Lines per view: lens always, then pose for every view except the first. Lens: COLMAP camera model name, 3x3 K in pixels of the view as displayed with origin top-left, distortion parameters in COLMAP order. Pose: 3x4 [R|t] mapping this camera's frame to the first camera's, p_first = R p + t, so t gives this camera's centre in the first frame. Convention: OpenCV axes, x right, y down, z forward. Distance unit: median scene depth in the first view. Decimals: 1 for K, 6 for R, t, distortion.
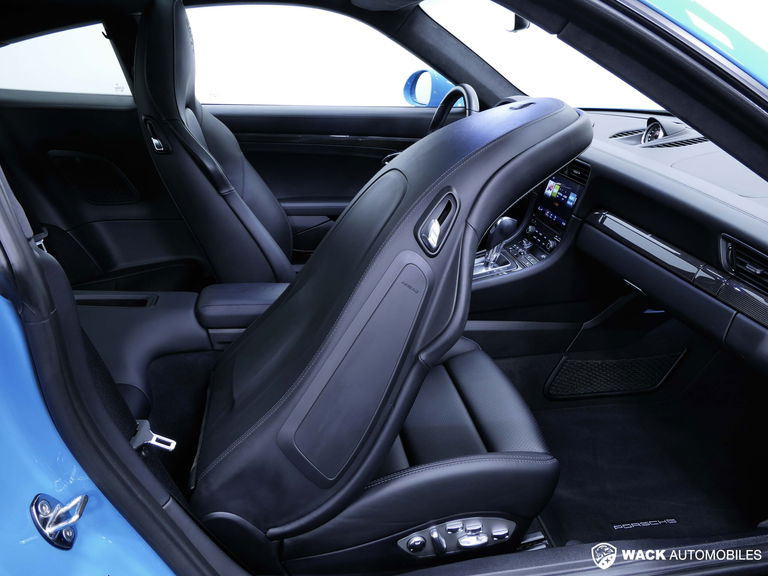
lens RADIAL K [[575.3, 0, 384.0], [0, 575.3, 288.0], [0, 0, 1]] dist [-0.013588, 0.003535]
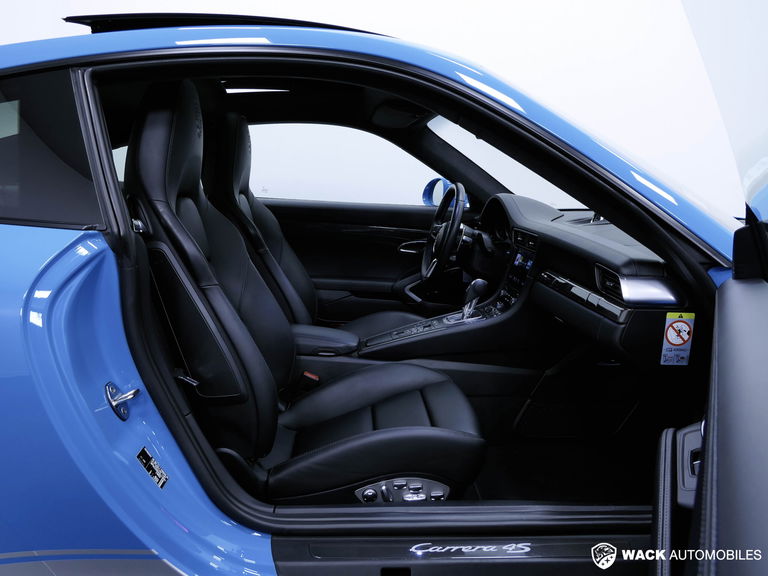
lens RADIAL K [[575.3, 0, 384.0], [0, 575.3, 288.0], [0, 0, 1]] dist [-0.013588, 0.003535]
pose [[0.995121, 0.040130, -0.090134, 0.122732], [-0.057963, 0.977059, -0.204929, 0.166362], [0.079843, 0.209154, 0.974618, -0.234640]]
